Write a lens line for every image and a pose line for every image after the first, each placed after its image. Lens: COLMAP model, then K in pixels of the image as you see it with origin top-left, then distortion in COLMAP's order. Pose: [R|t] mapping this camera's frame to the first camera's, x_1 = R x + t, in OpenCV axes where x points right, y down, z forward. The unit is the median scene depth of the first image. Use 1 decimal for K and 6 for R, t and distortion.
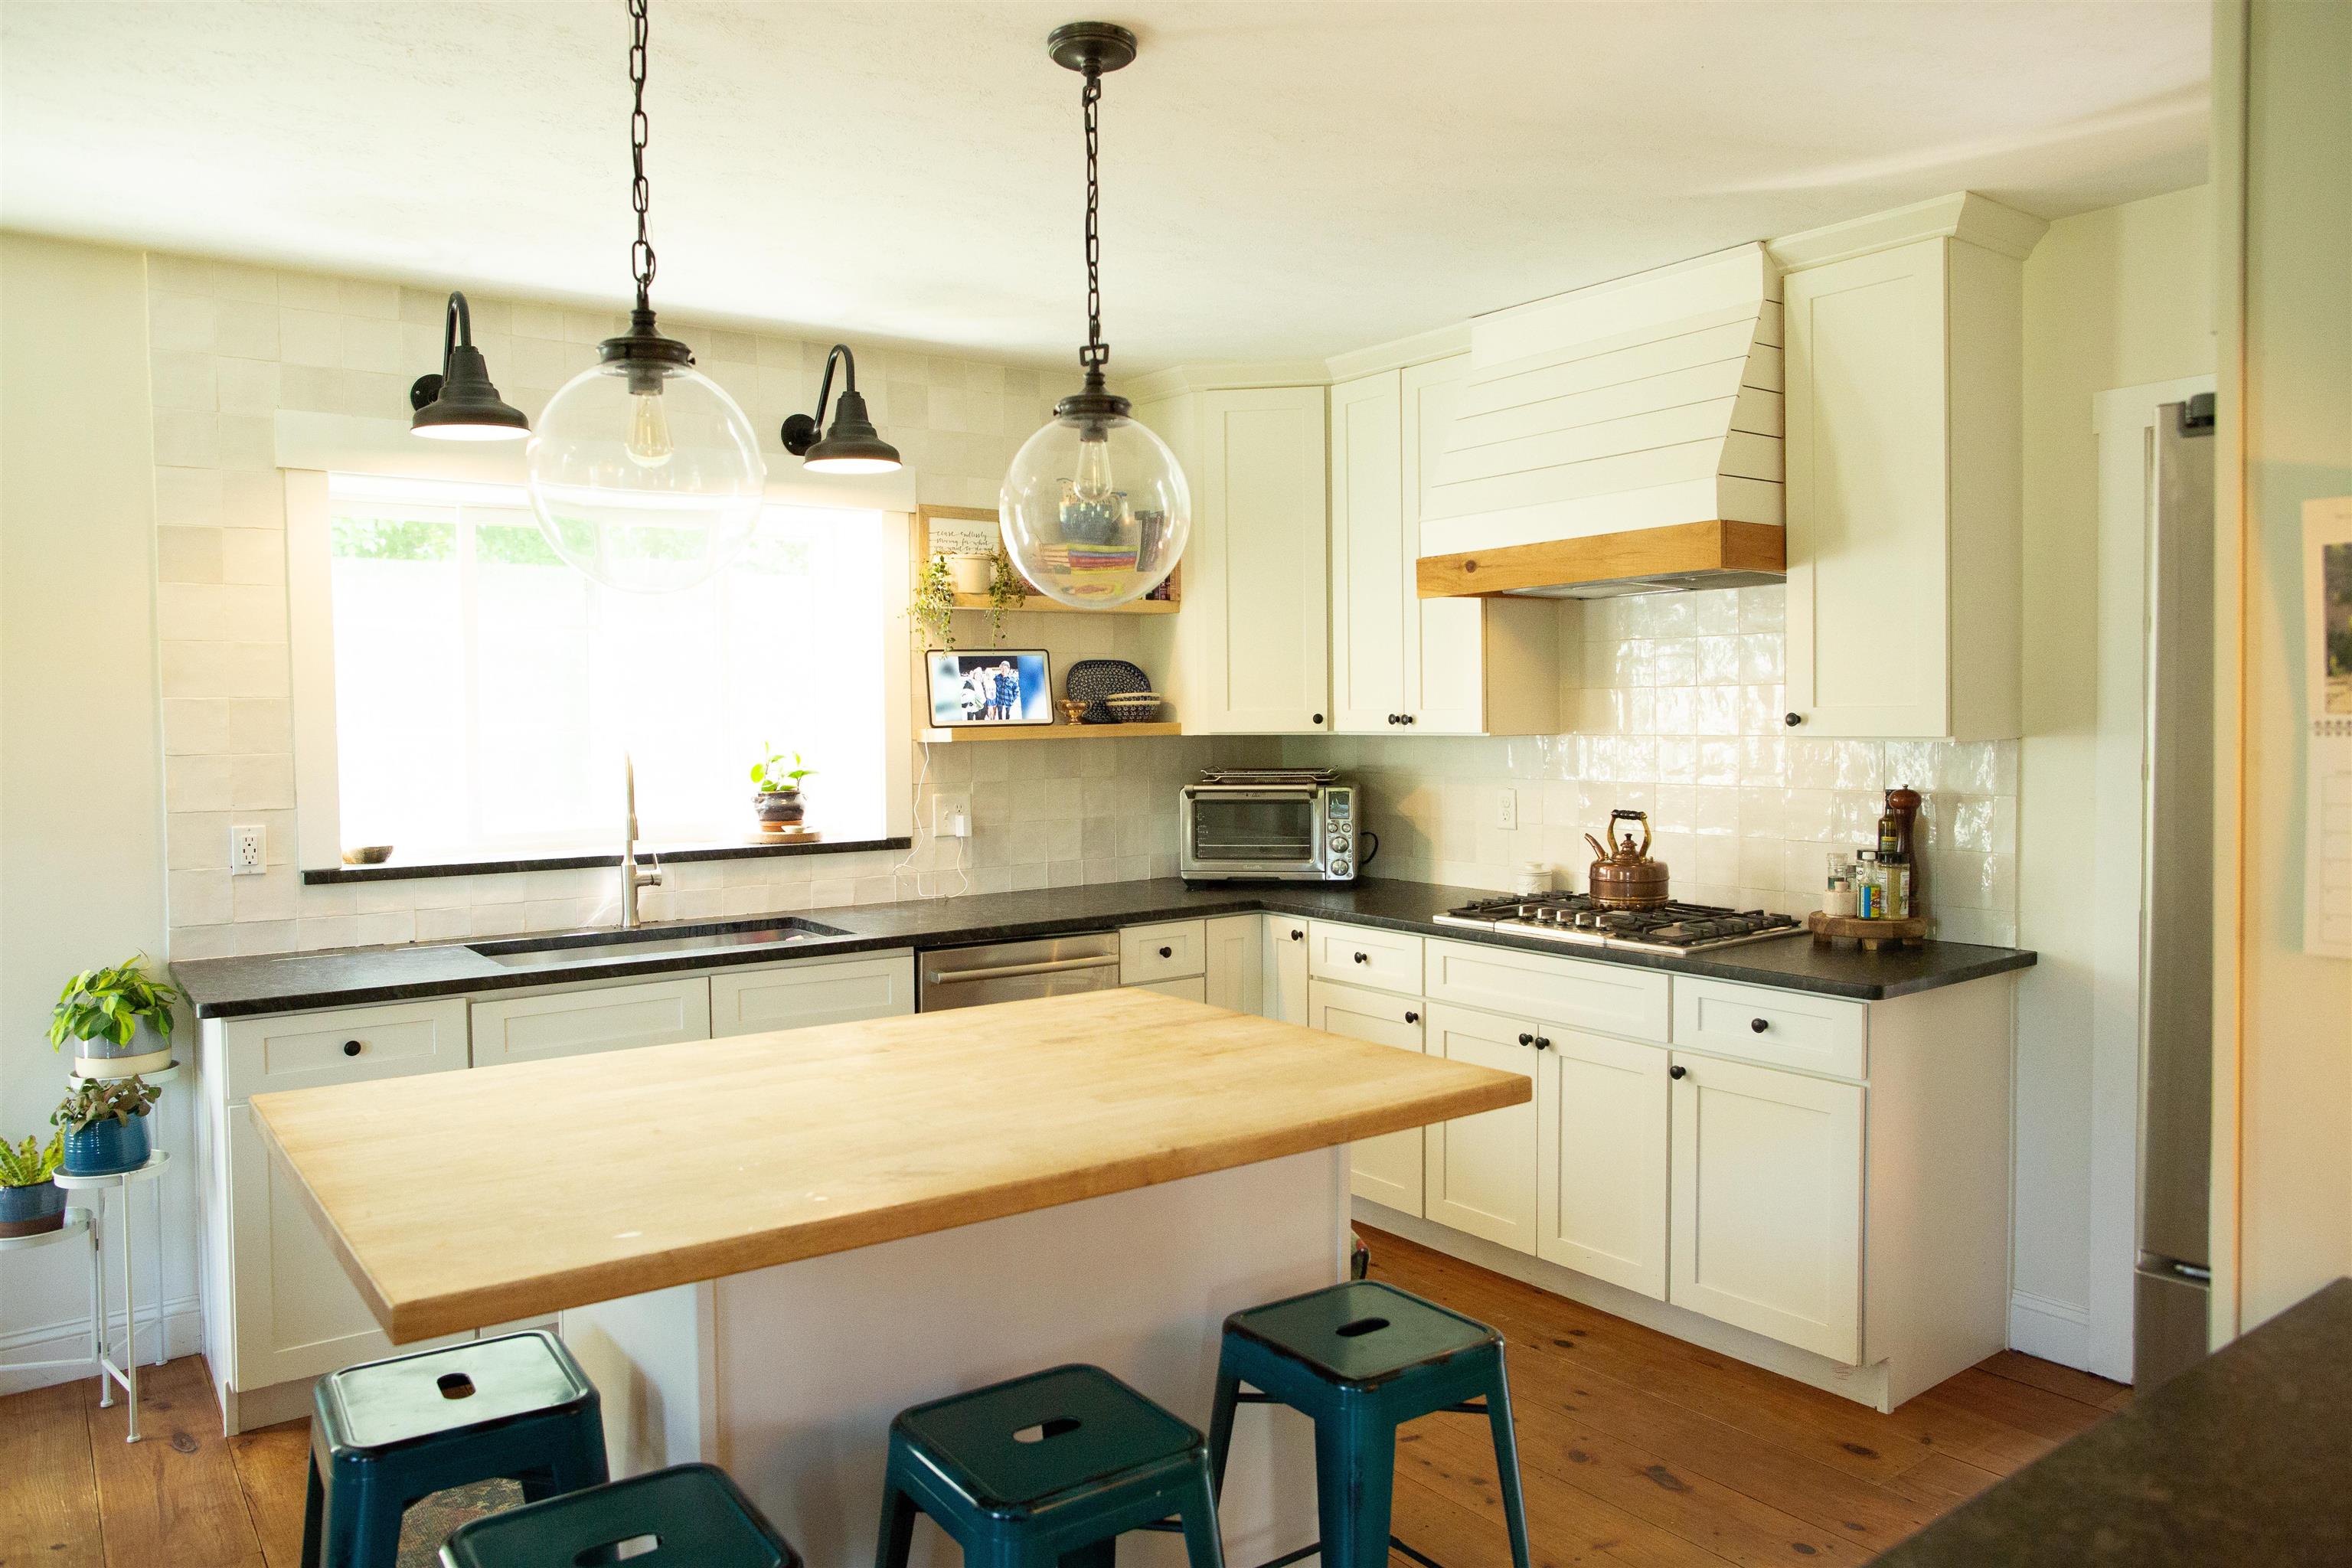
lens RADIAL K [[1597.3, 0, 1184.6], [0, 1597.3, 748.6], [0, 0, 1]] dist [-0.026741, -0.000995]
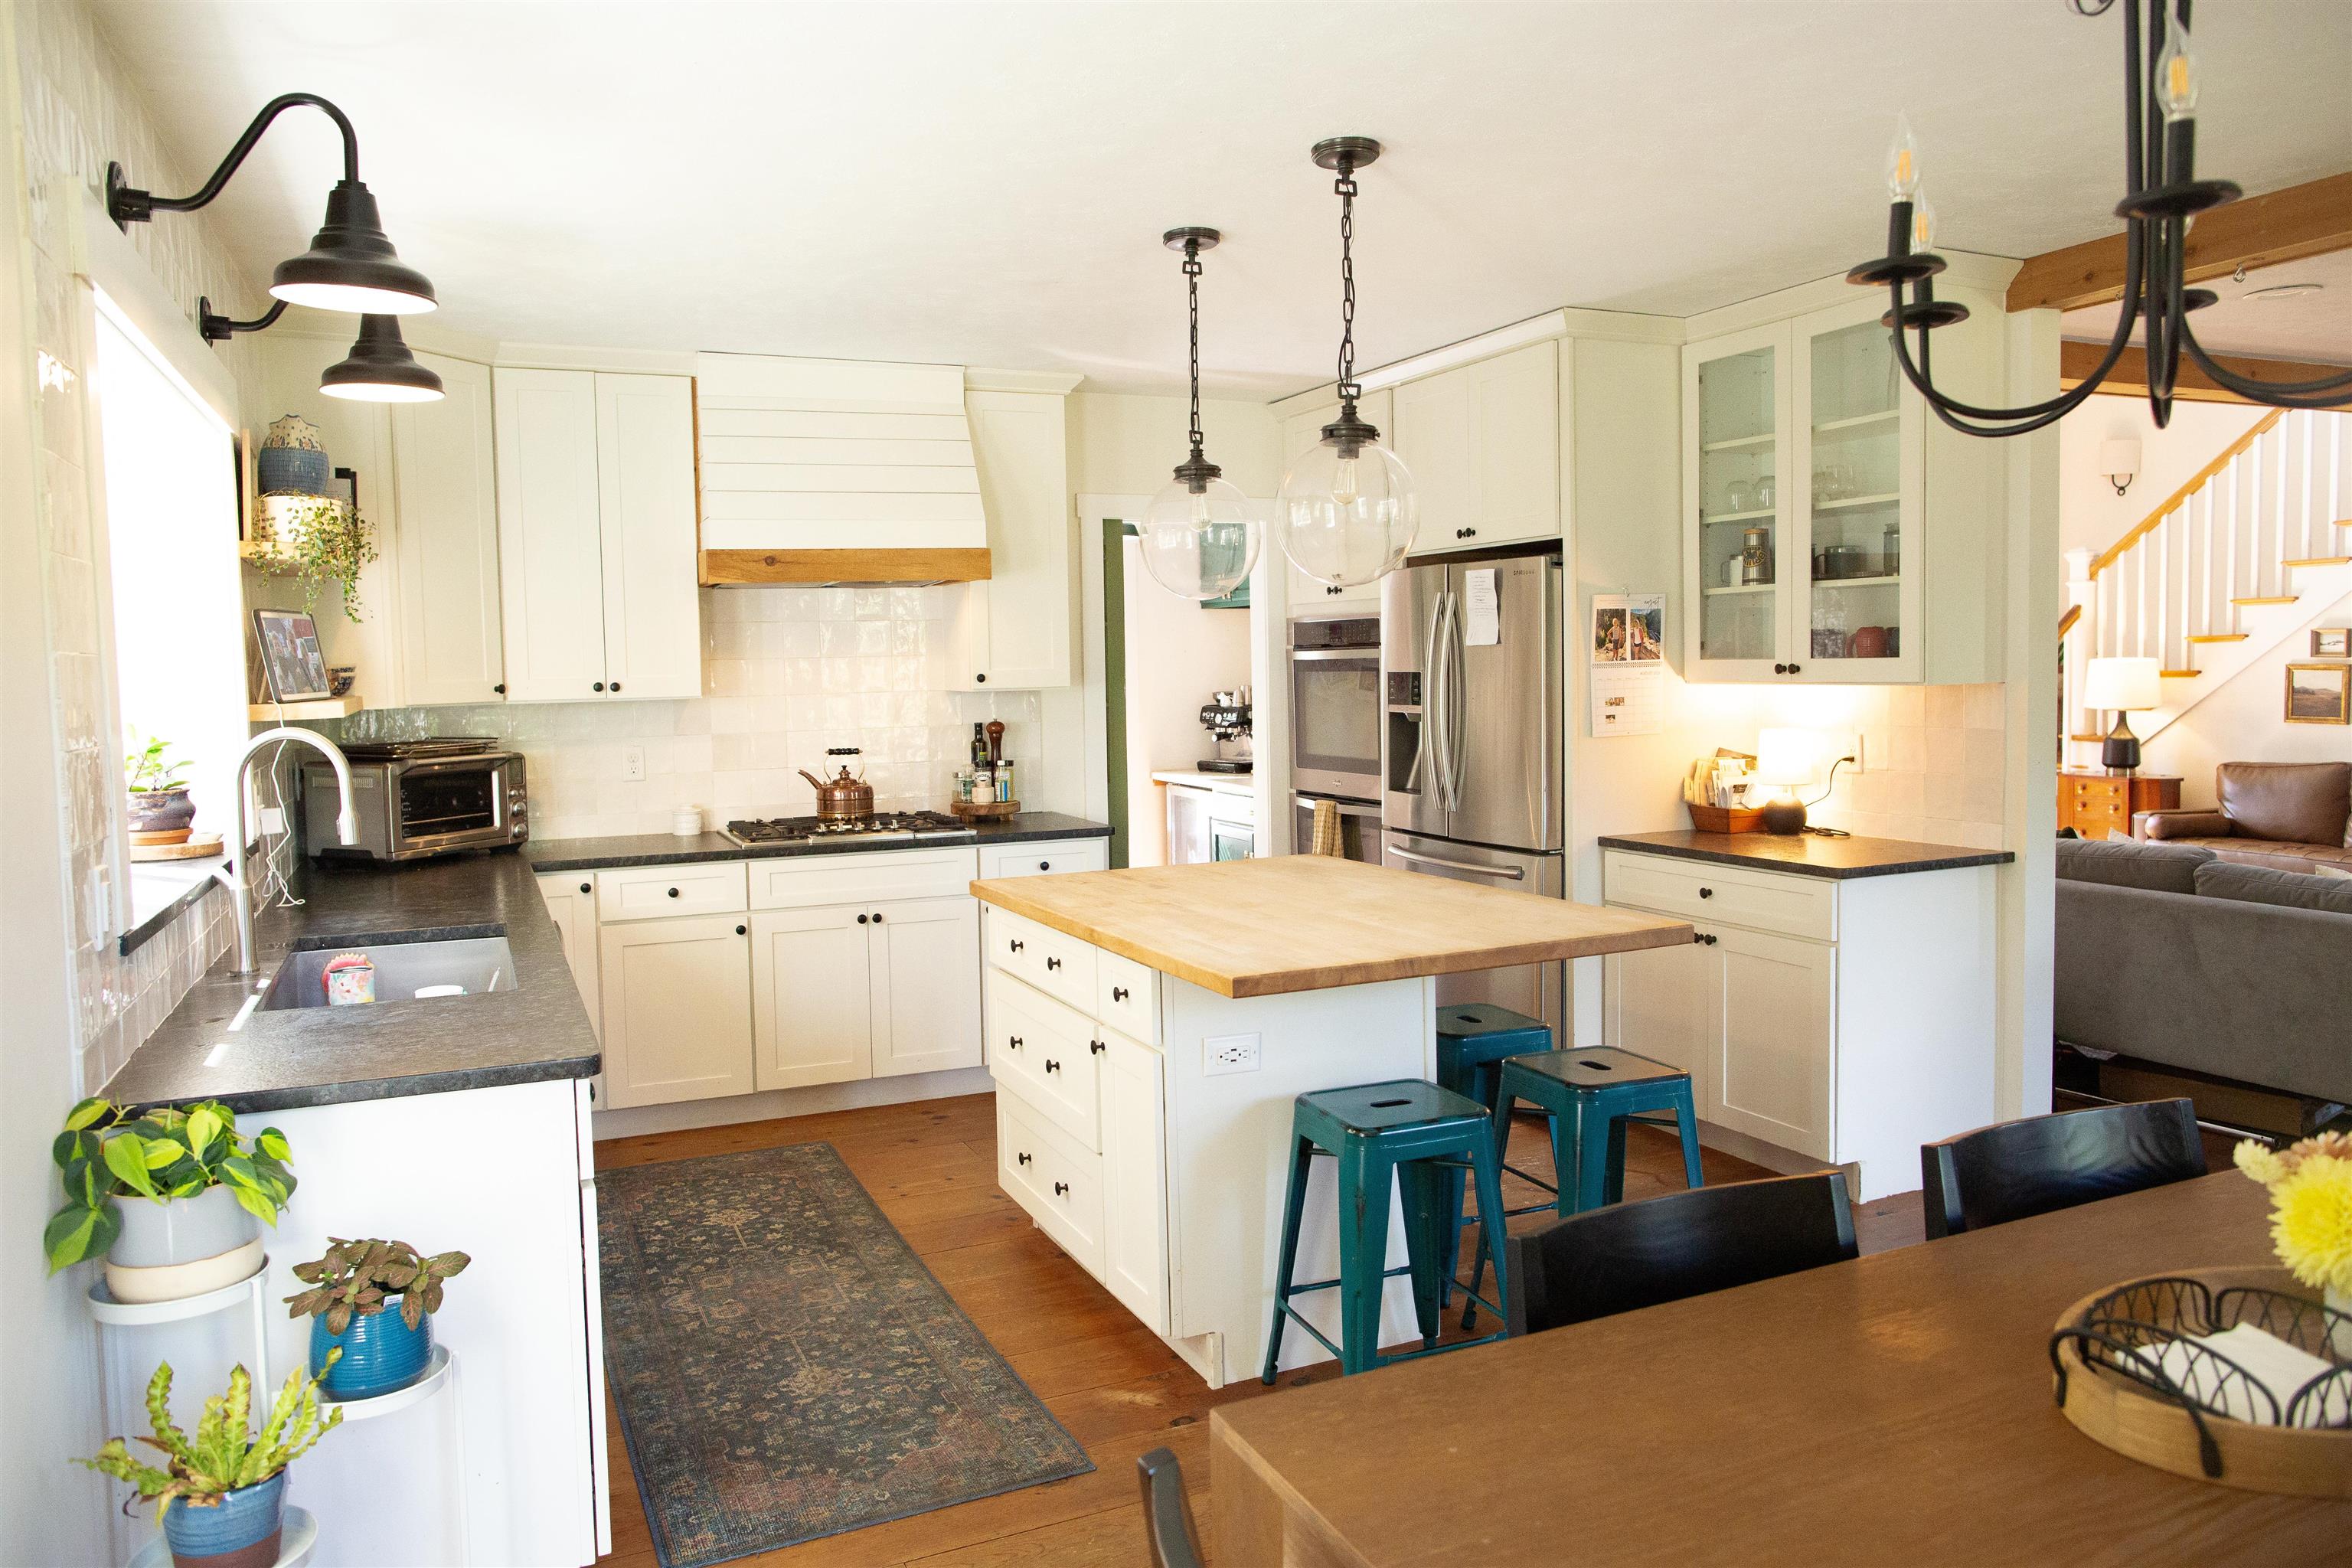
lens RADIAL K [[1597.3, 0, 1184.6], [0, 1597.3, 748.6], [0, 0, 1]] dist [-0.026741, -0.000995]
pose [[0.204588, -0.045311, 0.977799, -1.047461], [0.039108, 0.998509, 0.038088, -0.001225], [-0.978067, 0.030447, 0.206055, 0.459371]]
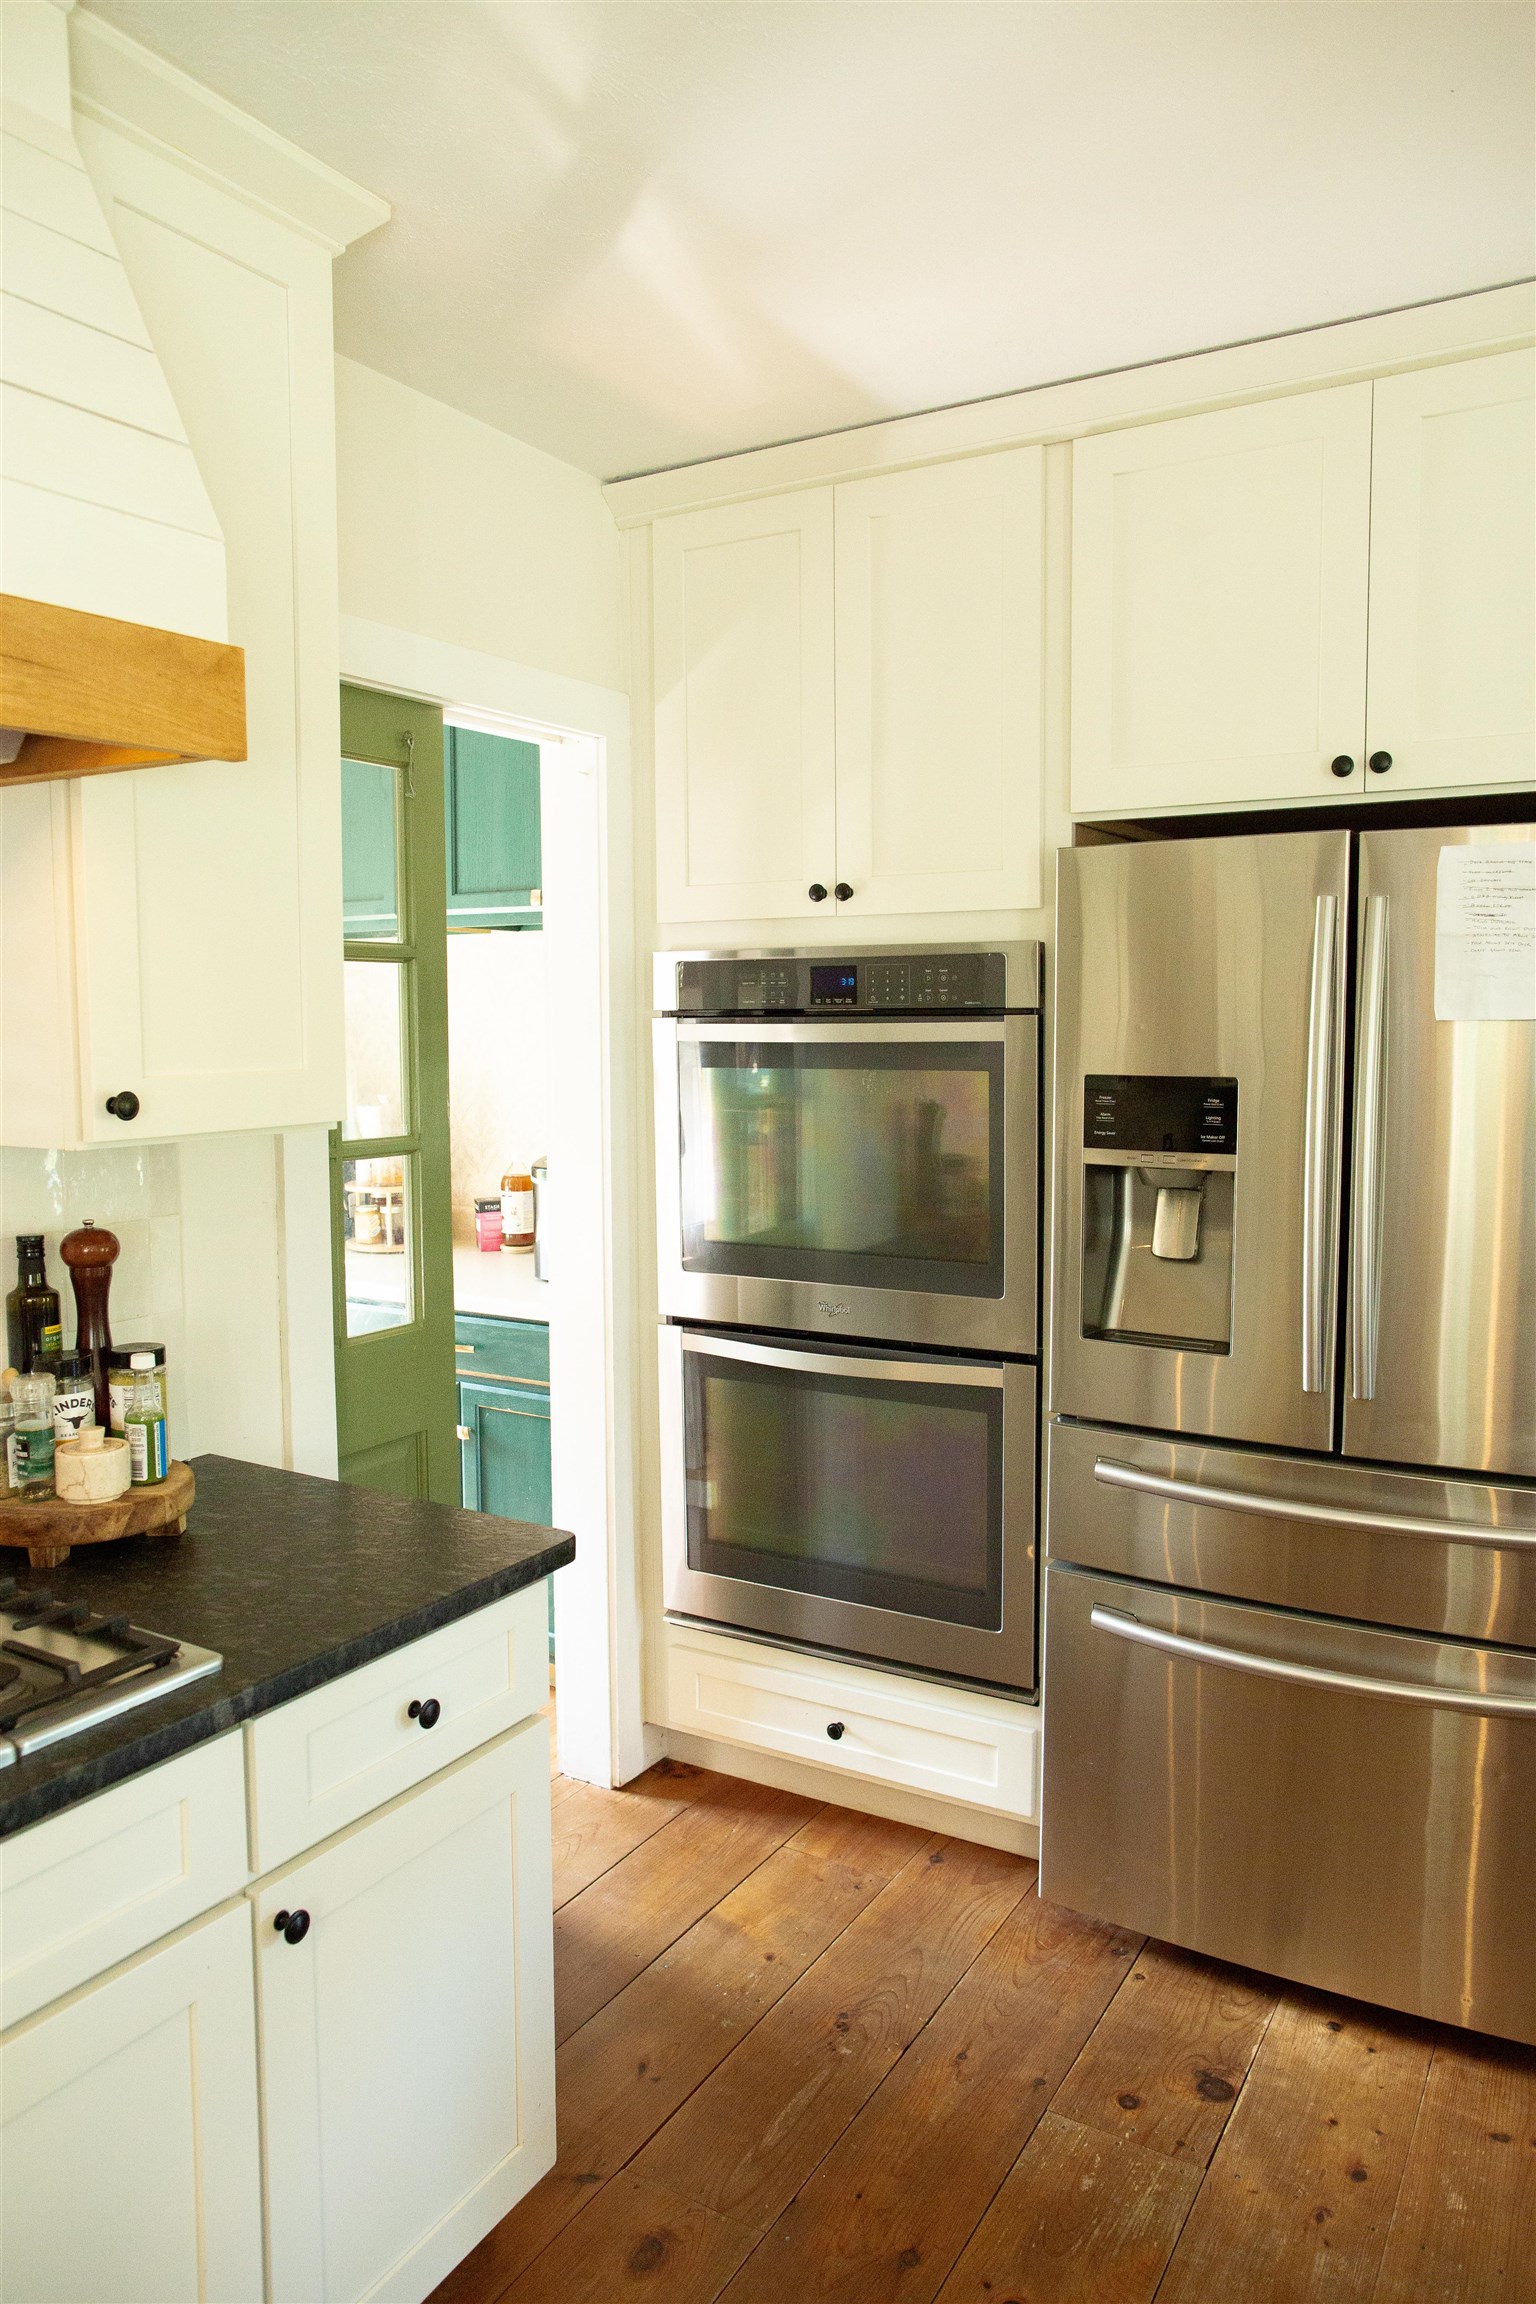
lens RADIAL K [[1564.7, 0, 768.0], [0, 1564.7, 1152.0], [0, 0, 1]] dist [-0.026741, -0.000995]
pose [[-0.391339, -0.066796, 0.917819, -0.106881], [0.031325, 0.995817, 0.085828, -0.036080], [-0.919713, 0.062338, -0.387610, 0.949919]]
